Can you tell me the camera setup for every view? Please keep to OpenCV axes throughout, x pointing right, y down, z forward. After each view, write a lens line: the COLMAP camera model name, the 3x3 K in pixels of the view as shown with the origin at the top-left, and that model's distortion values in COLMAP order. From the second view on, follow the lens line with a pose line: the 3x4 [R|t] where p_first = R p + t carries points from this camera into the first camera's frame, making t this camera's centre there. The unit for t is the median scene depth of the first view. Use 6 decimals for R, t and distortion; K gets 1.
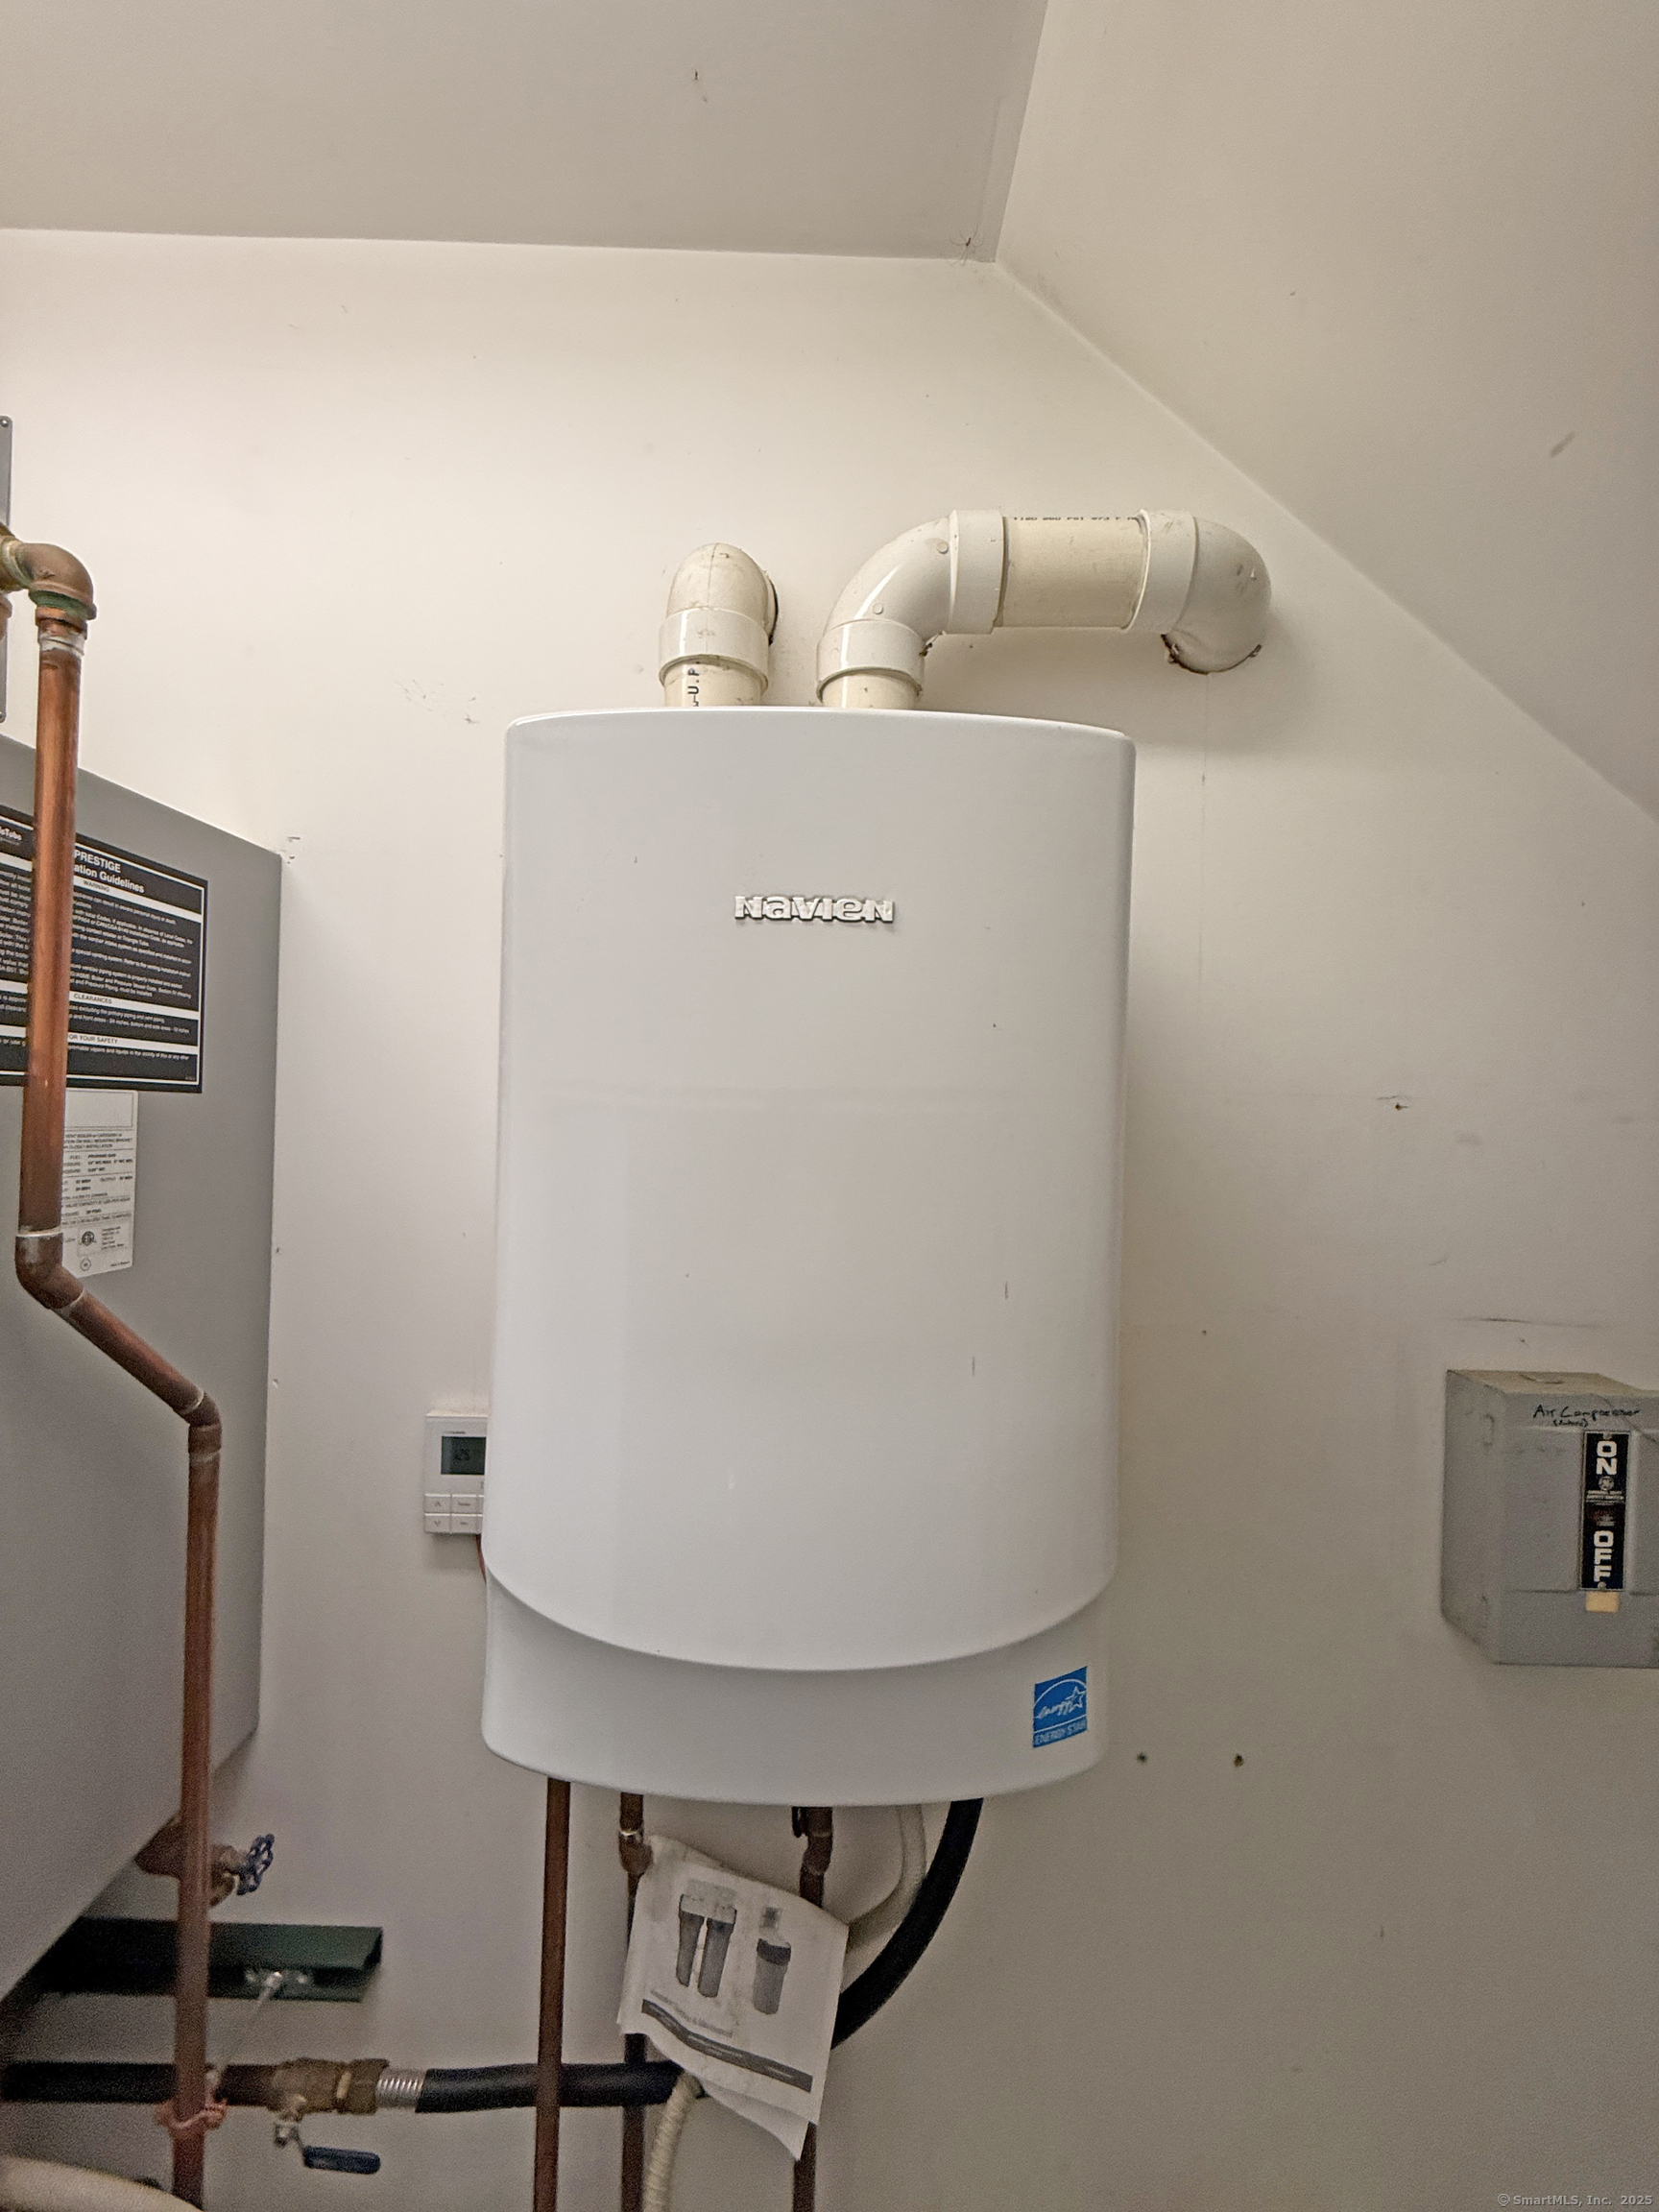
lens RADIAL K [[892.7, 0, 830.5], [0, 892.7, 1095.9], [0, 0, 1]] dist [0.001551, -0.000071]
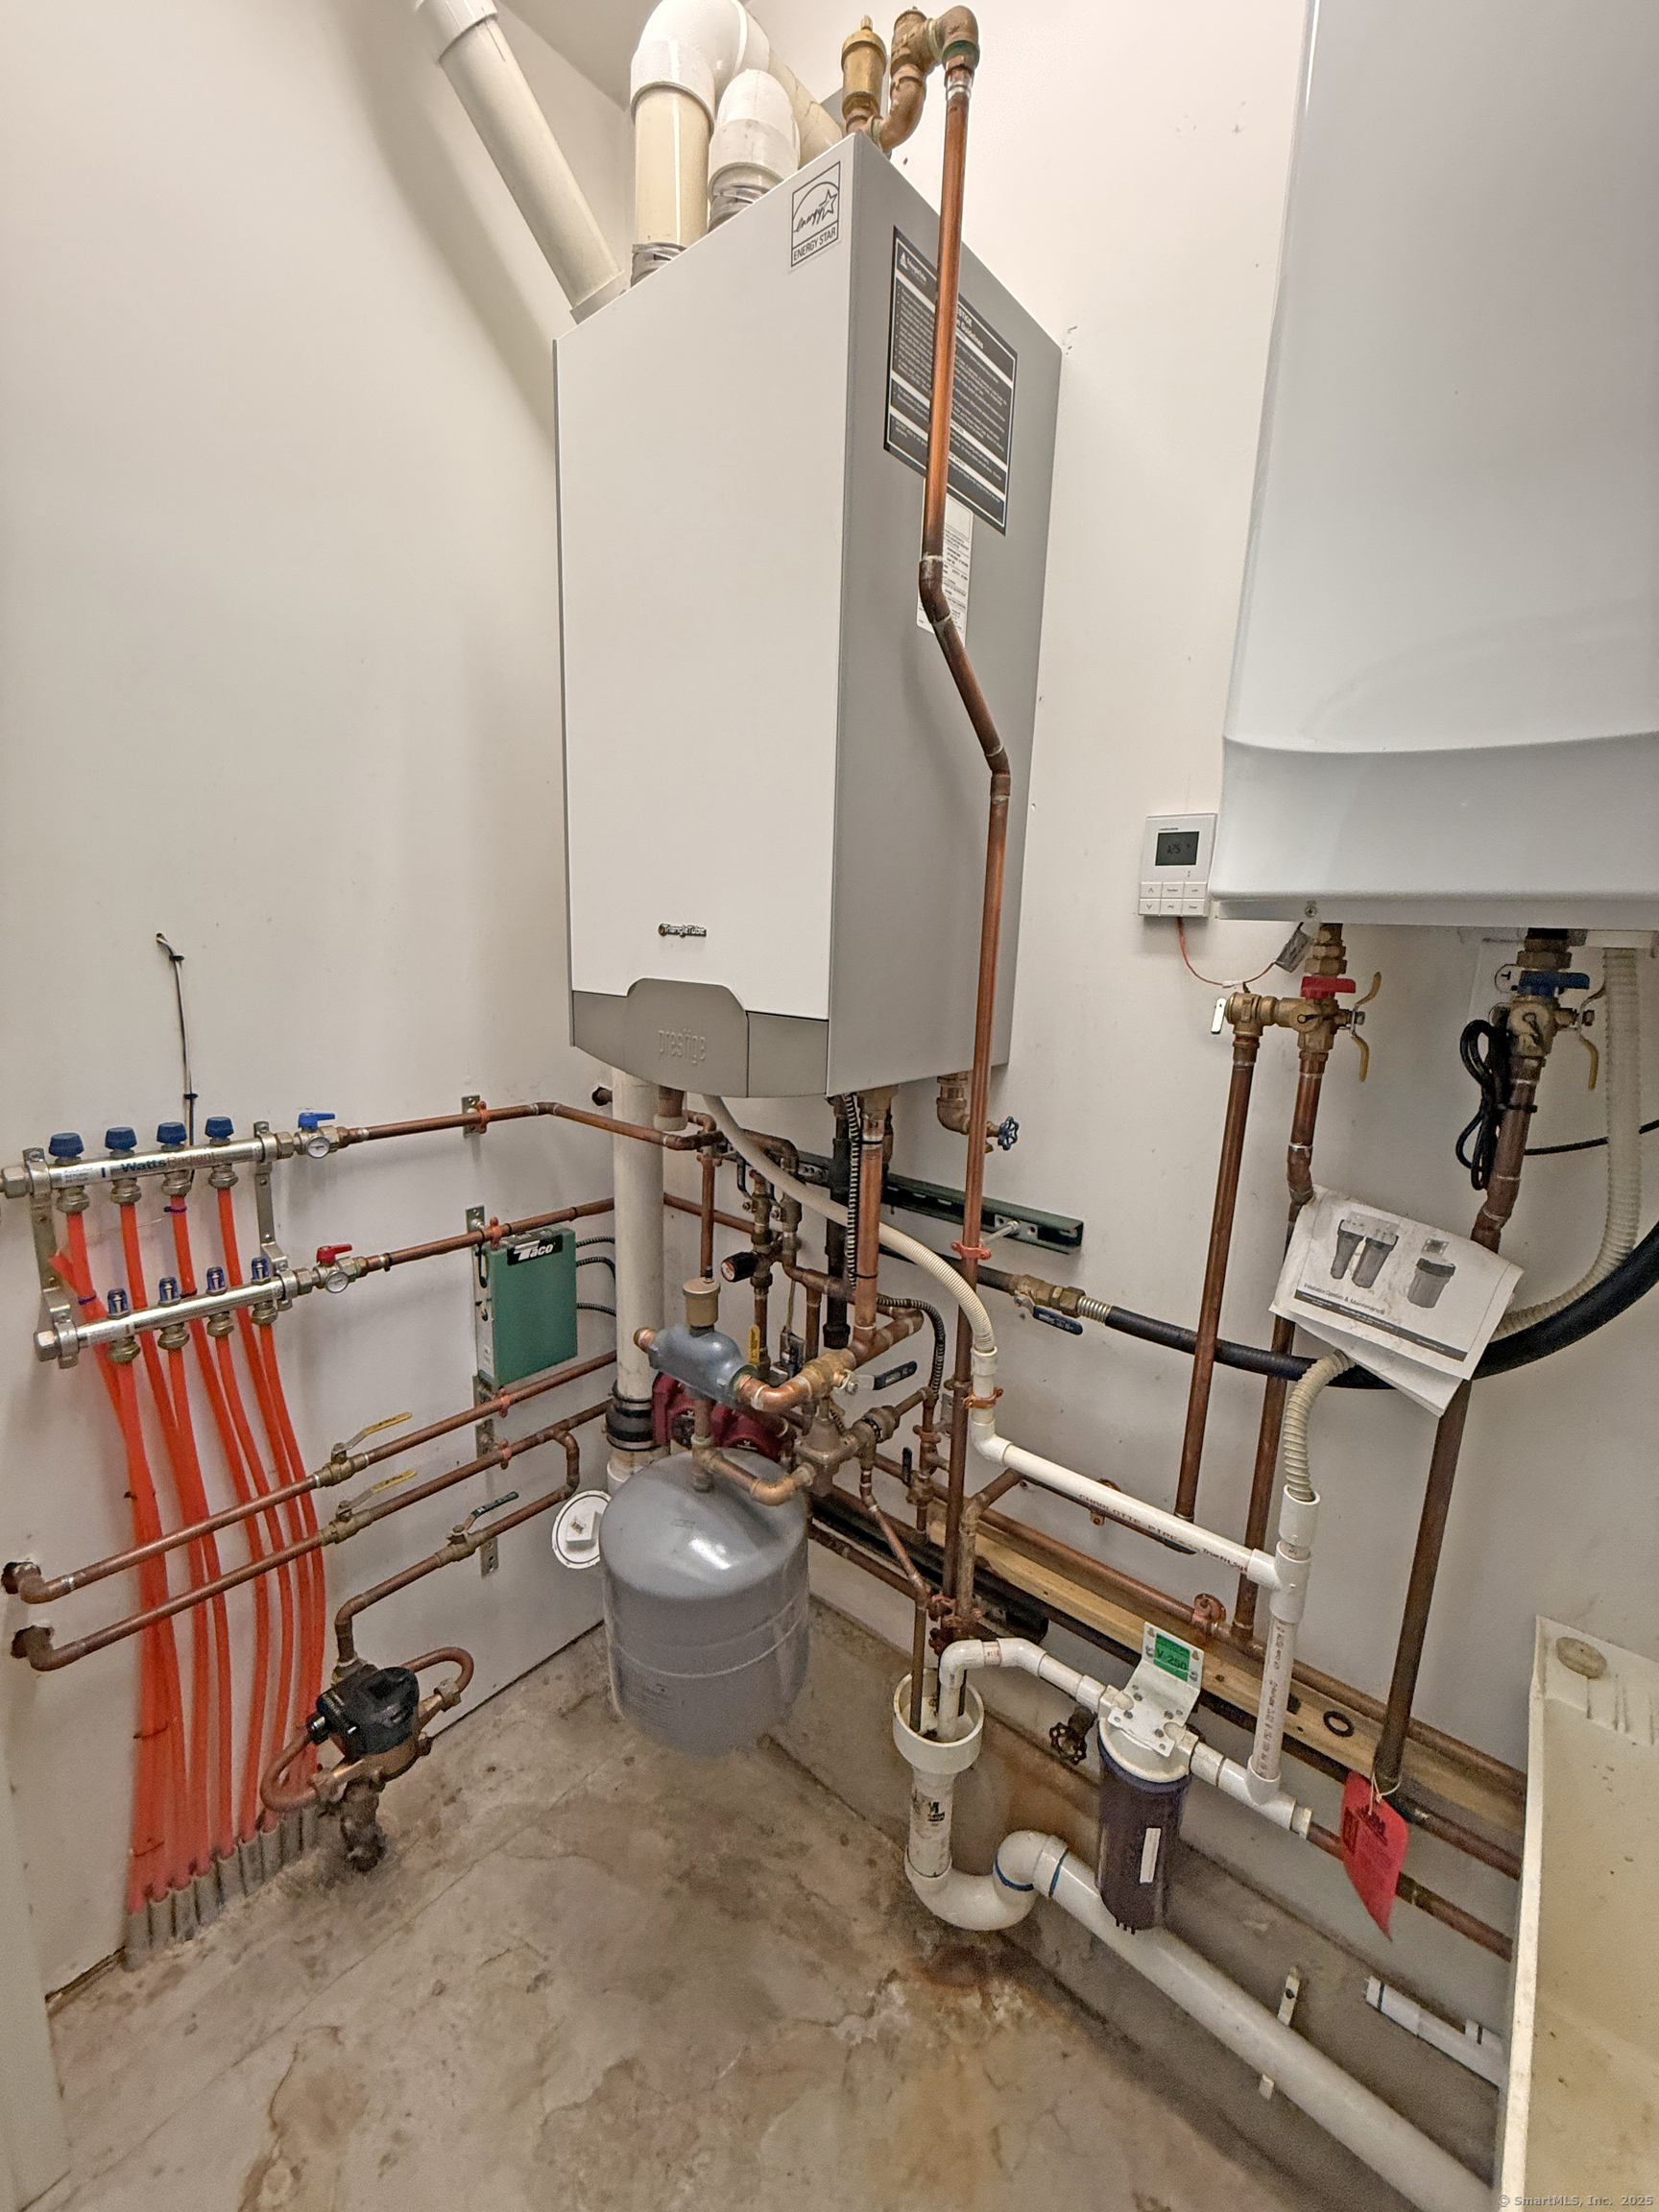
lens RADIAL K [[892.7, 0, 830.5], [0, 892.7, 1095.9], [0, 0, 1]] dist [0.001551, -0.000071]
pose [[0.768606, 0.122864, -0.627813, 0.026648], [-0.015005, 0.984576, 0.174314, 0.564313], [0.639546, -0.124558, 0.758595, -0.259238]]
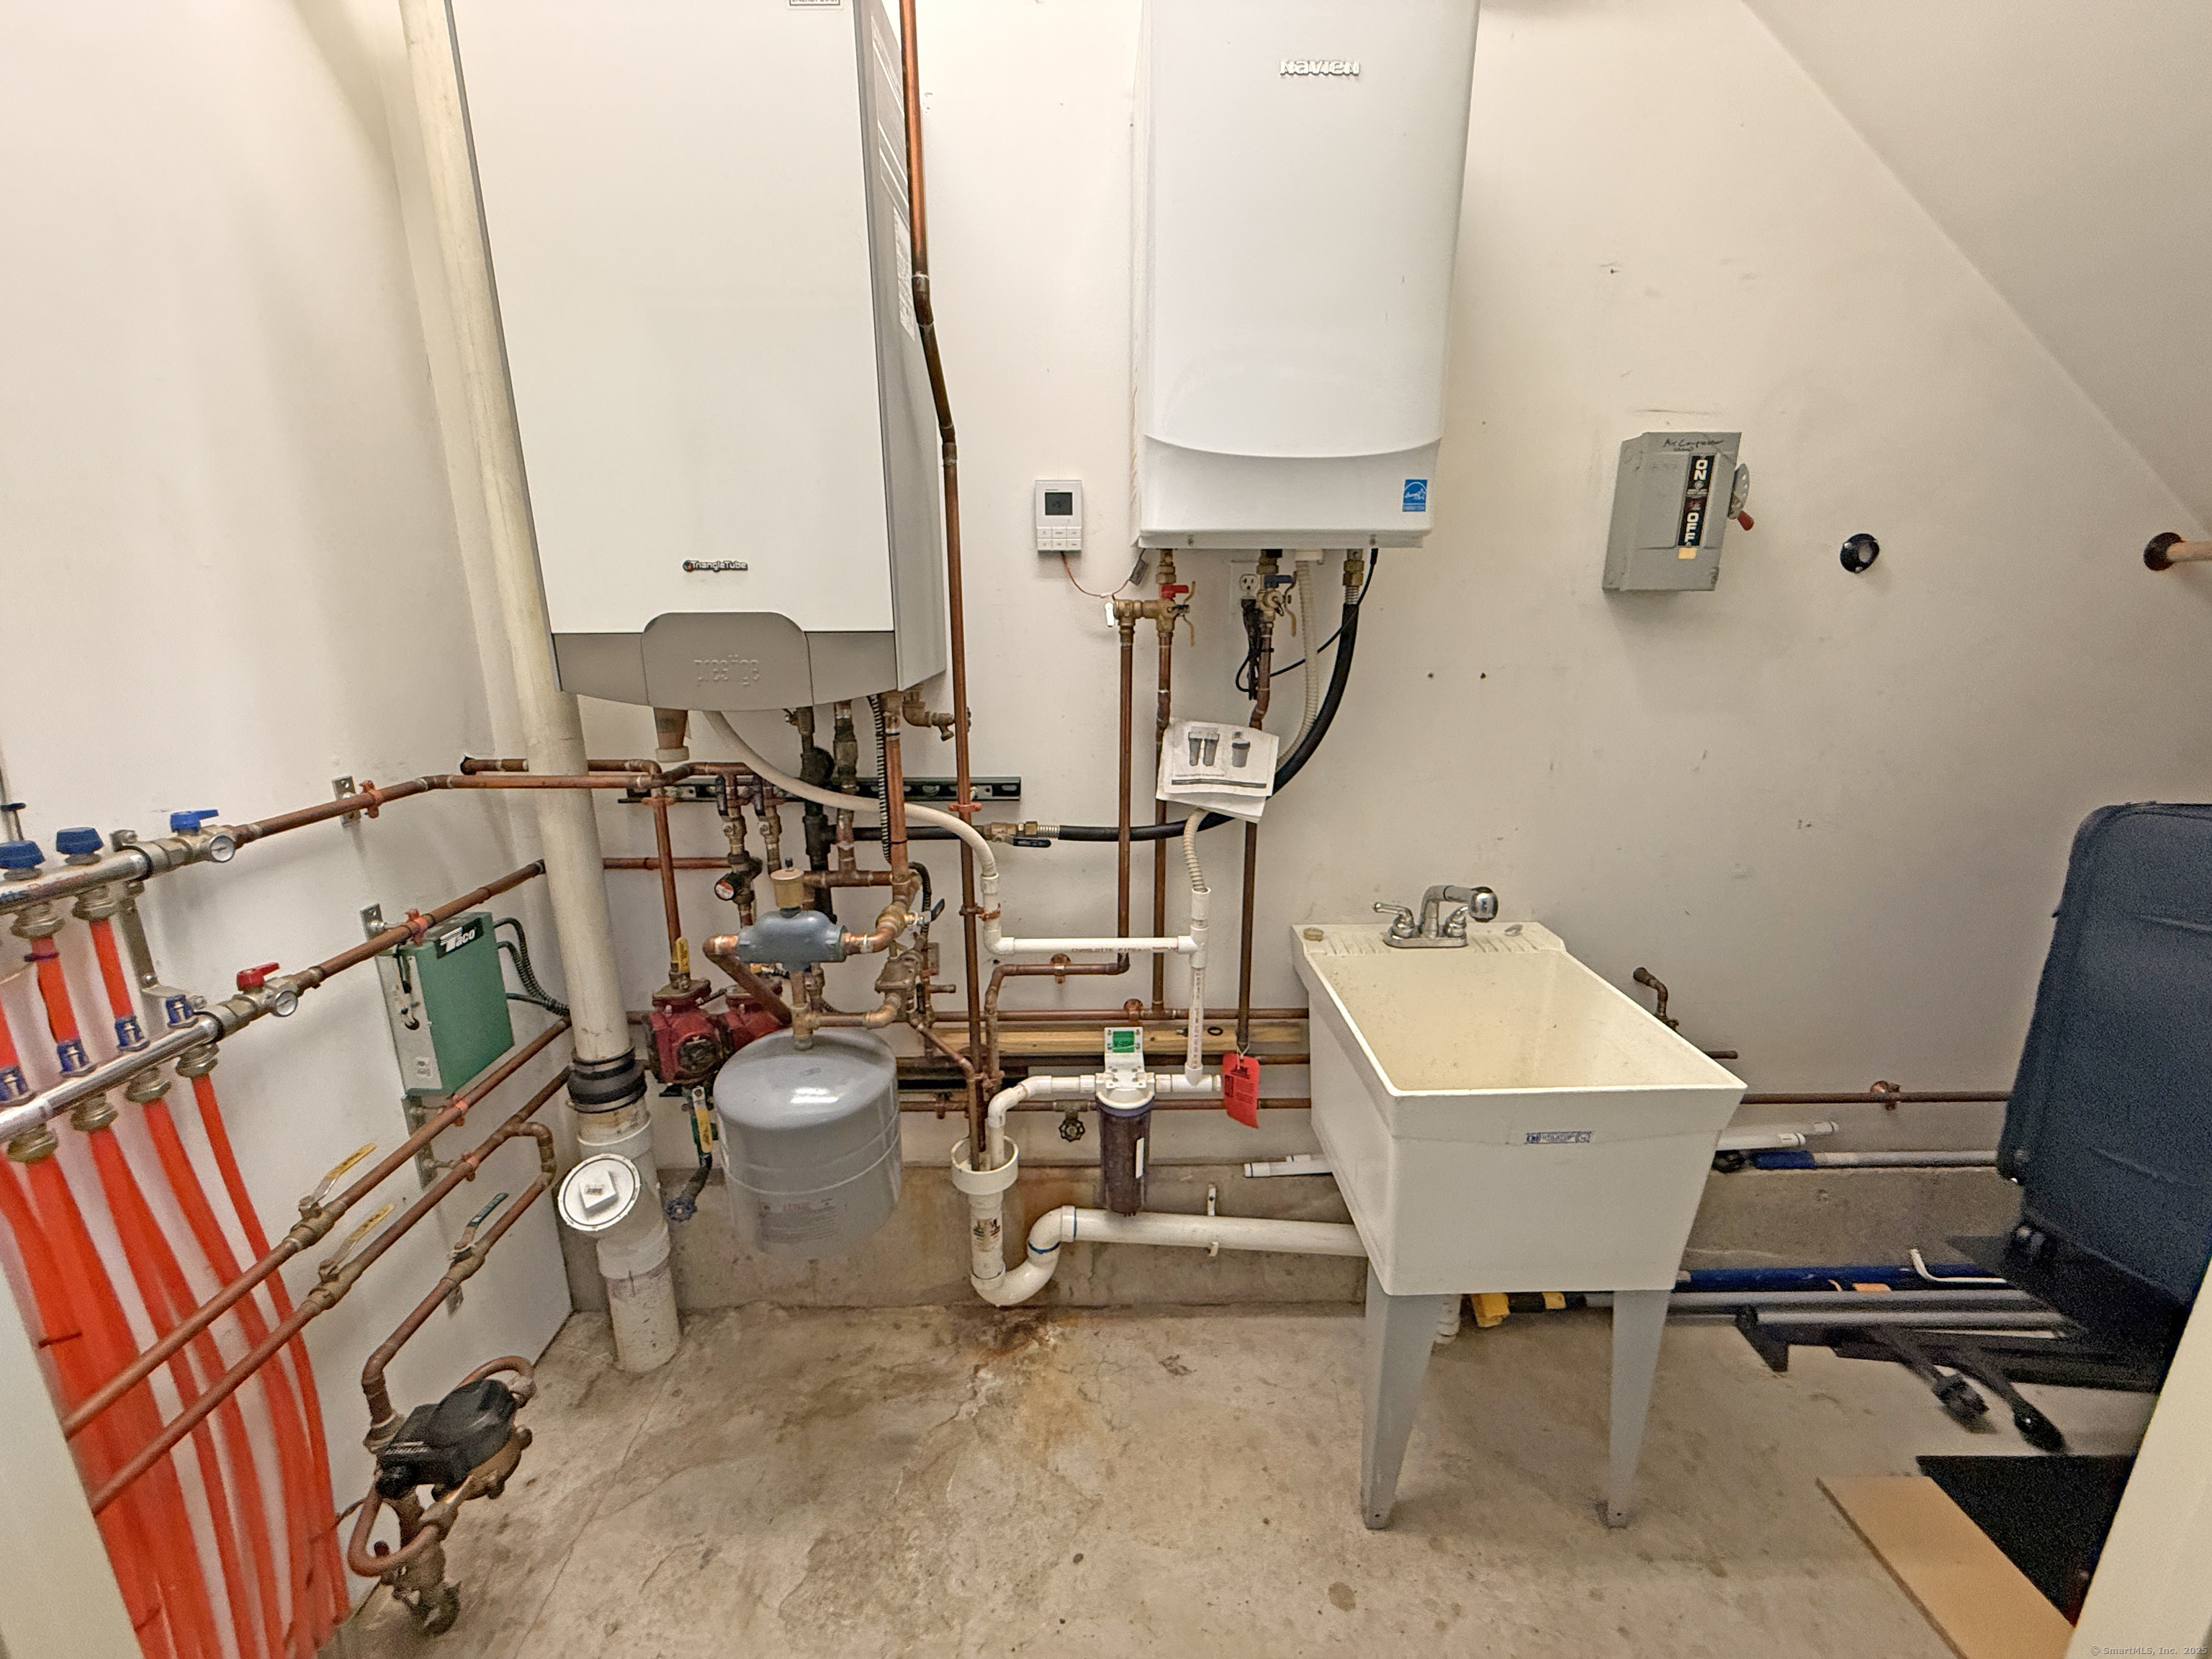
lens RADIAL K [[892.7, 0, 1101.4], [0, 892.7, 824.6], [0, 0, 1]] dist [0.001551, -0.000071]
pose [[0.999471, -0.029960, 0.012692, -0.392462], [0.025865, 0.968218, 0.248768, 0.619848], [-0.019742, -0.248308, 0.968480, -0.910914]]
